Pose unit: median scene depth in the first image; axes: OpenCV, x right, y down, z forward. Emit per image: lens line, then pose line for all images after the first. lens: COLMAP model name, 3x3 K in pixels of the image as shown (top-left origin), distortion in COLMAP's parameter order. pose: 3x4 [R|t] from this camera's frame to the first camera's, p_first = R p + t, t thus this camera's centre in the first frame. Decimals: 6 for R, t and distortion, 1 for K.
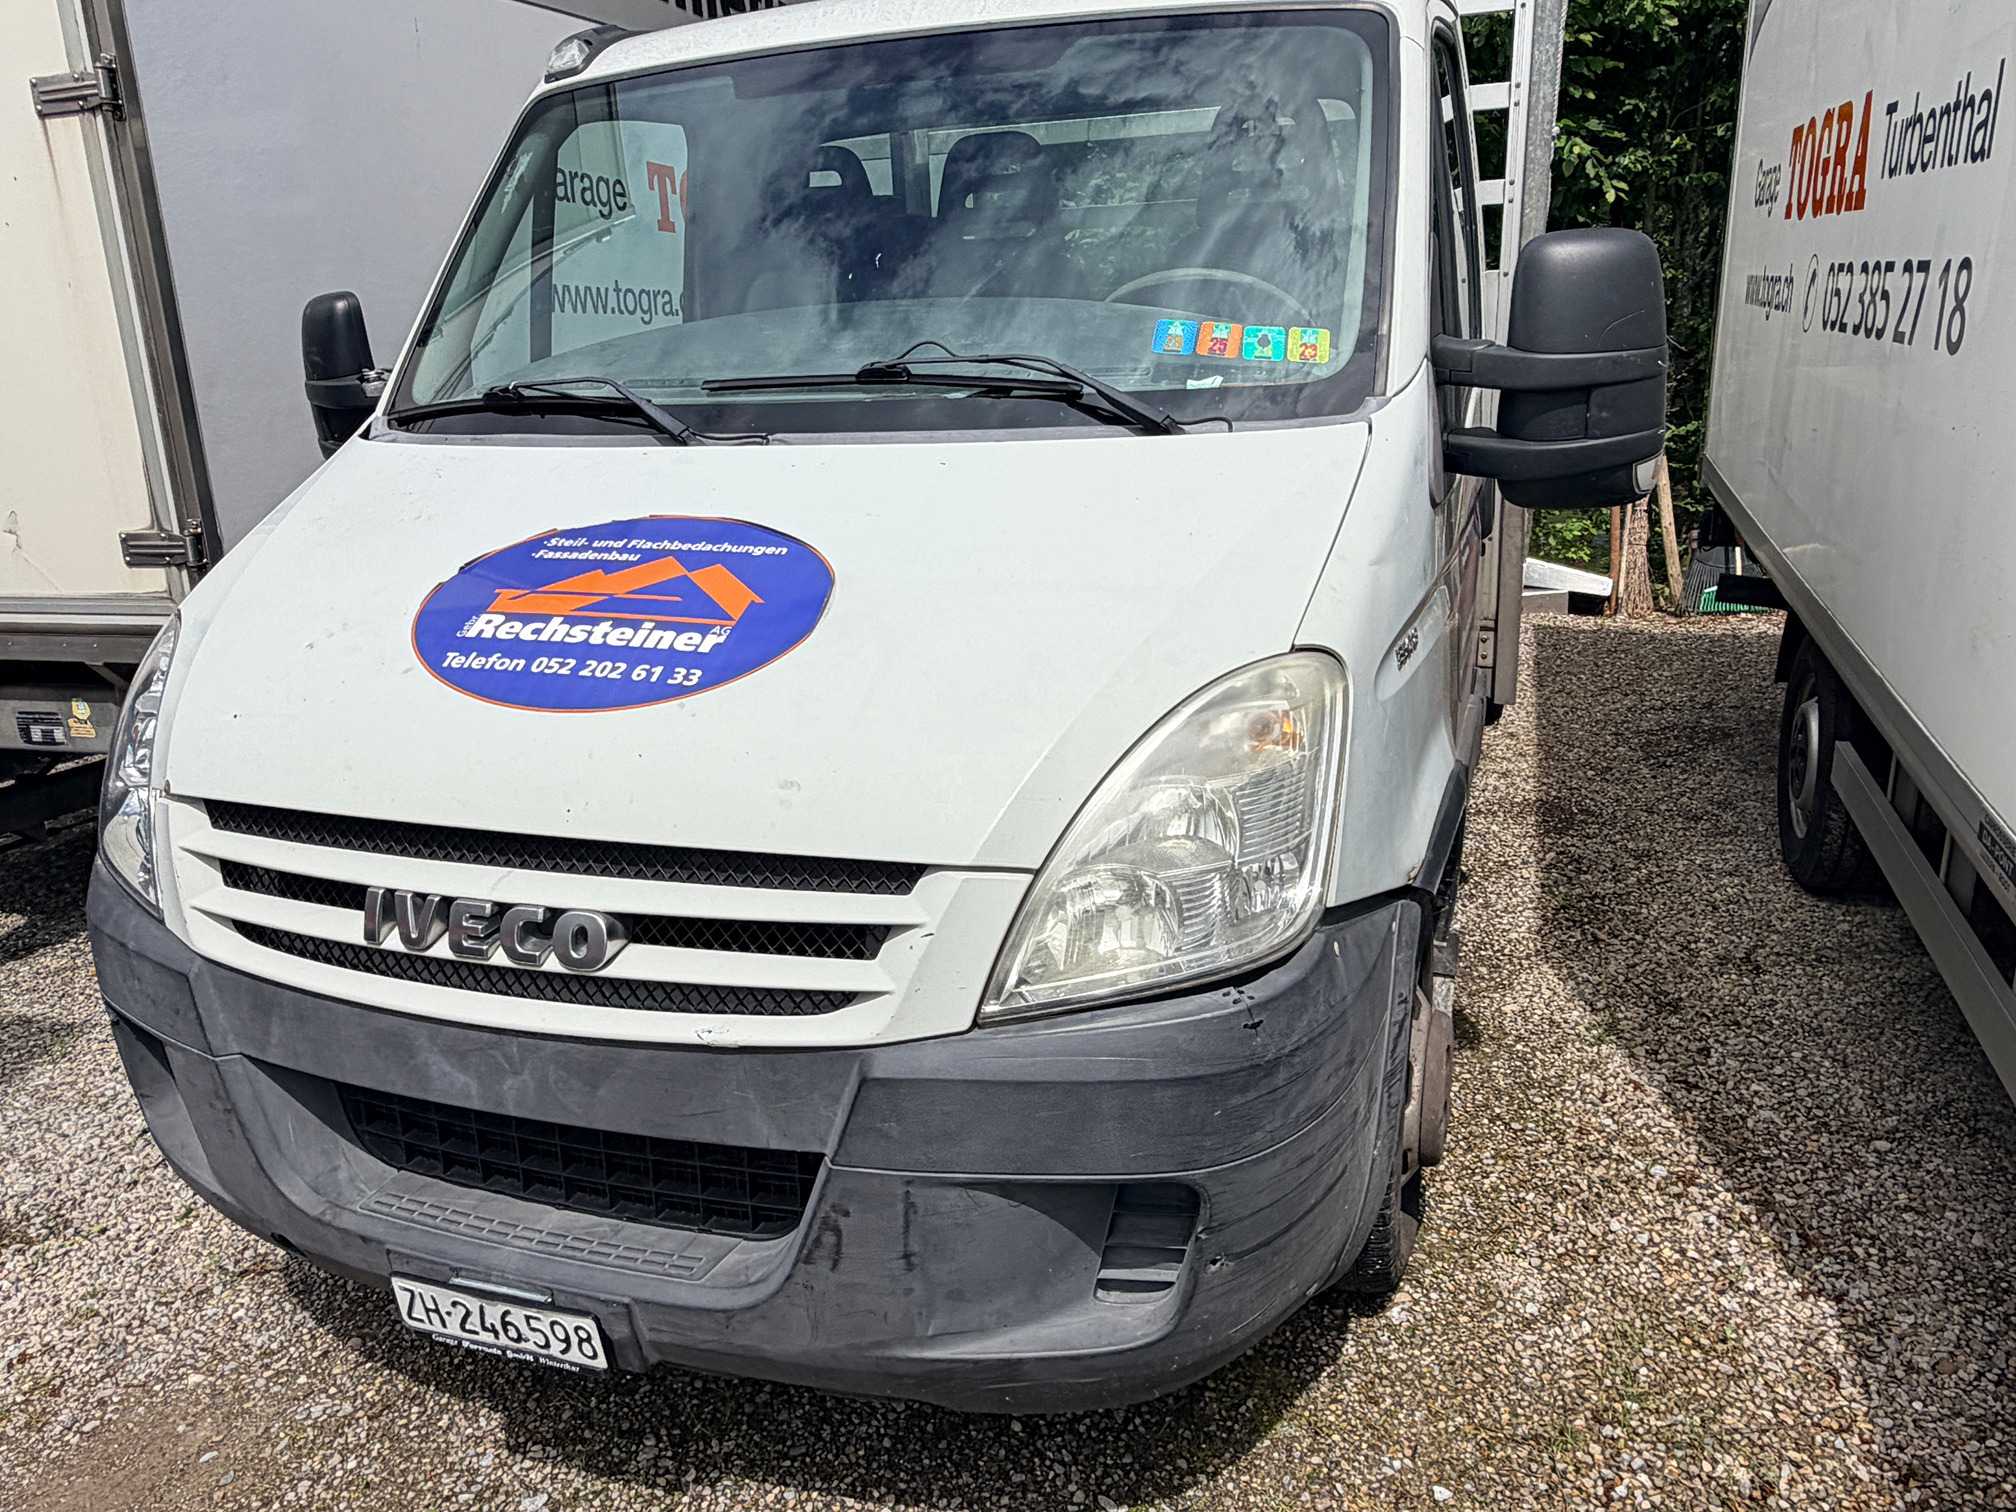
lens RADIAL K [[1484.3, 0, 1004.6], [0, 1484.3, 763.0], [0, 0, 1]] dist [0.000489, -0.002855]
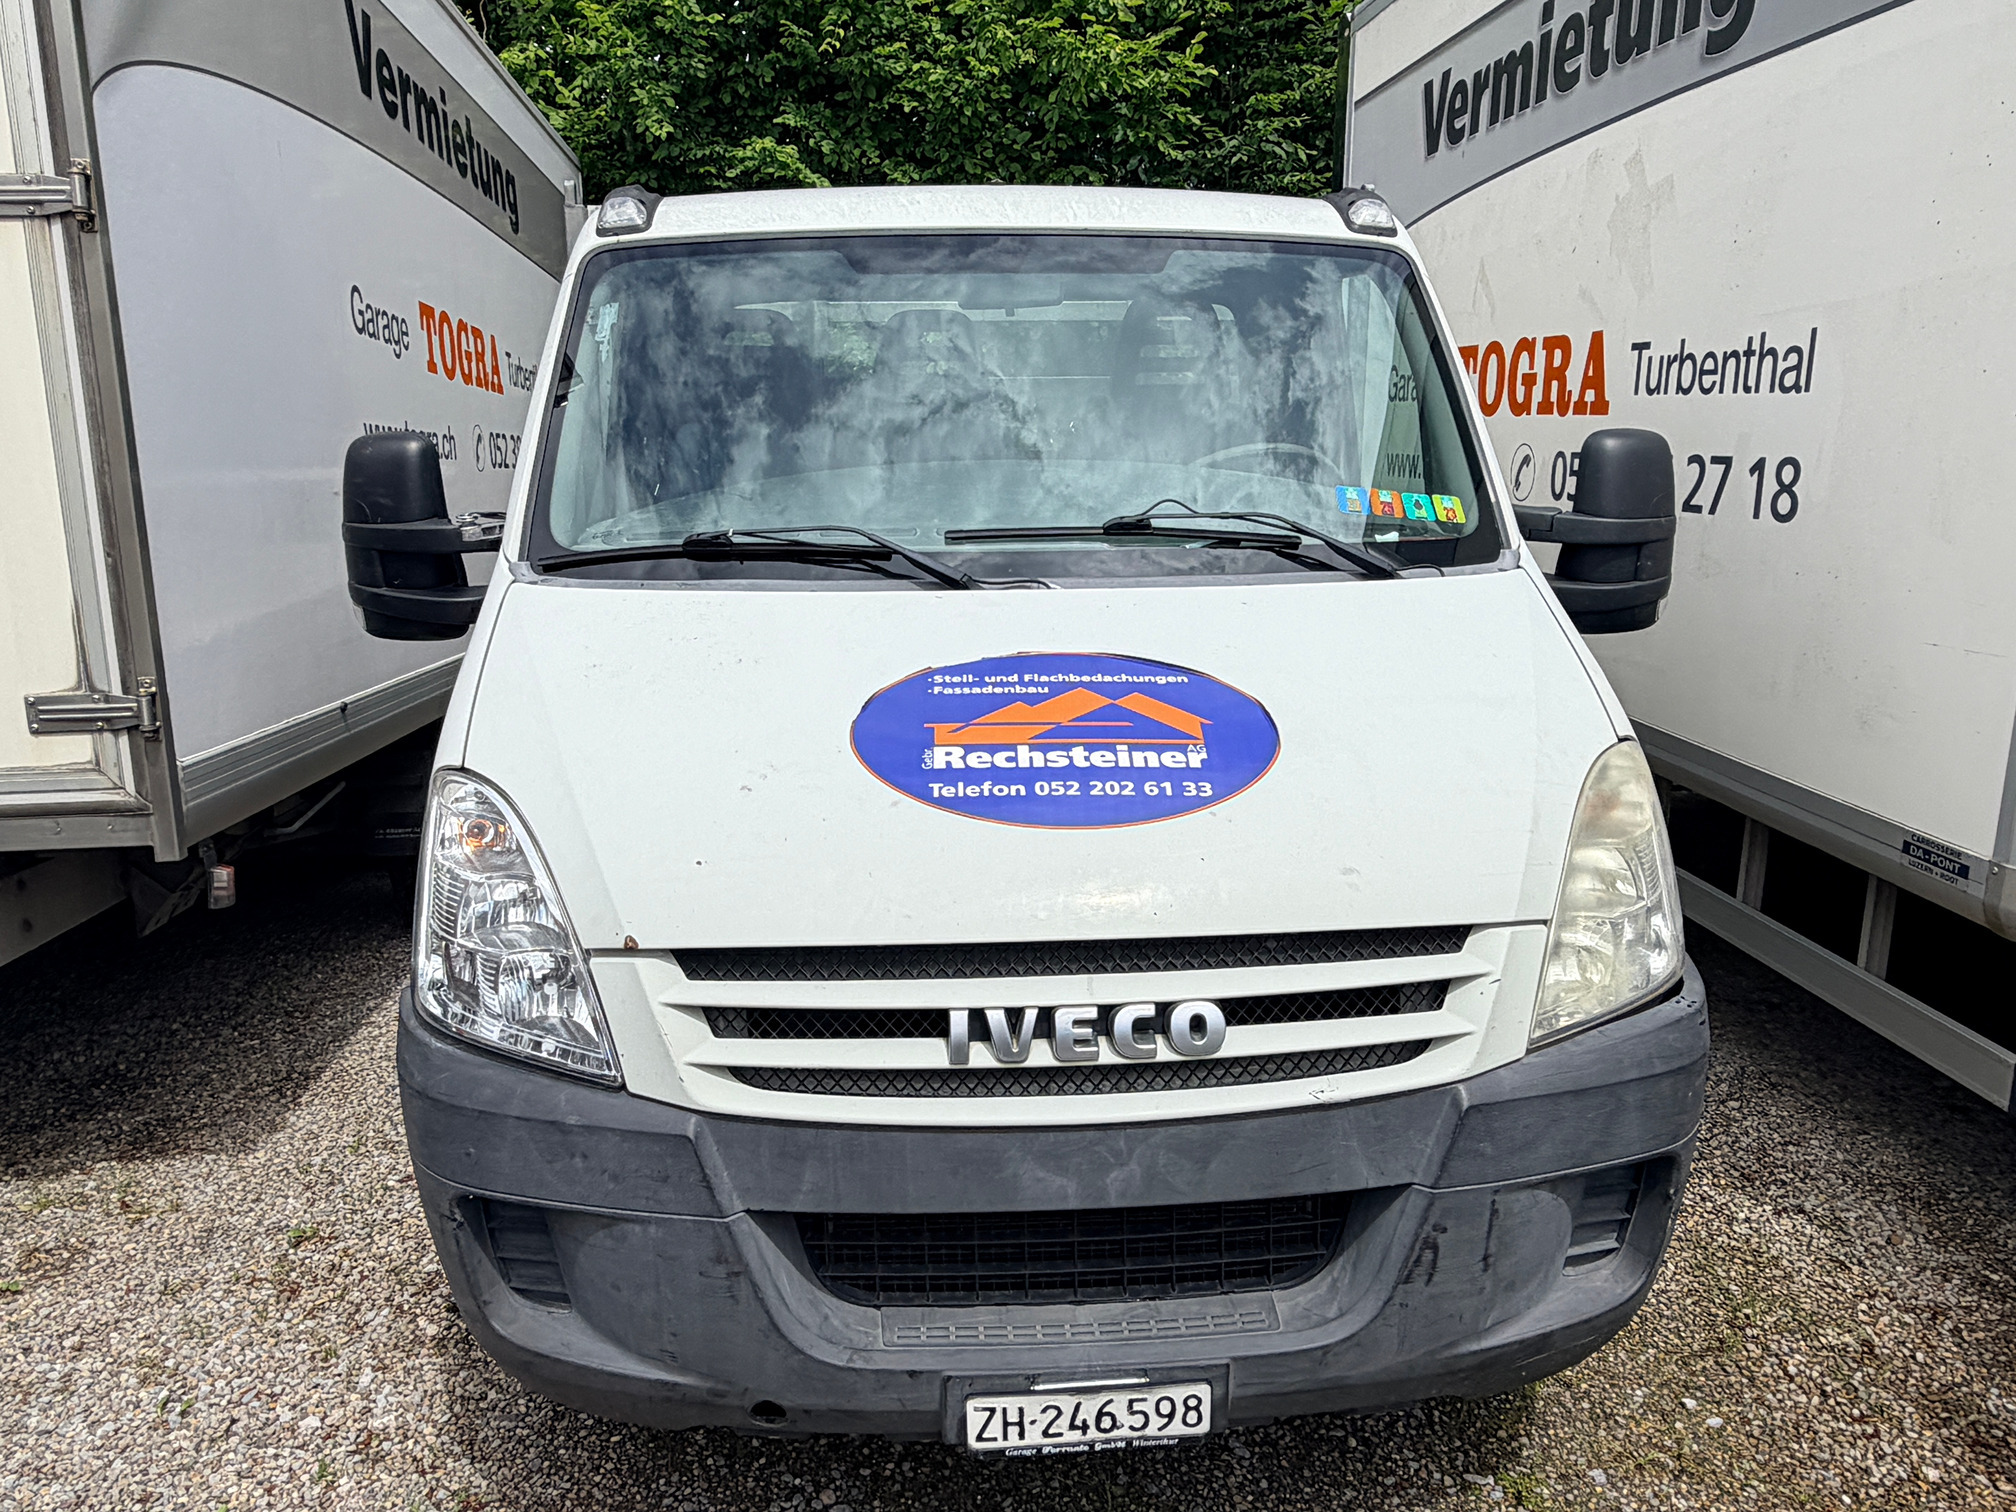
lens RADIAL K [[1484.3, 0, 999.4], [0, 1484.3, 754.4], [0, 0, 1]] dist [0.000489, -0.002855]
pose [[0.913944, -0.049697, 0.402785, -0.744814], [0.089916, 0.992605, -0.081554, -0.005242], [-0.395753, 0.110752, 0.911654, 0.021867]]
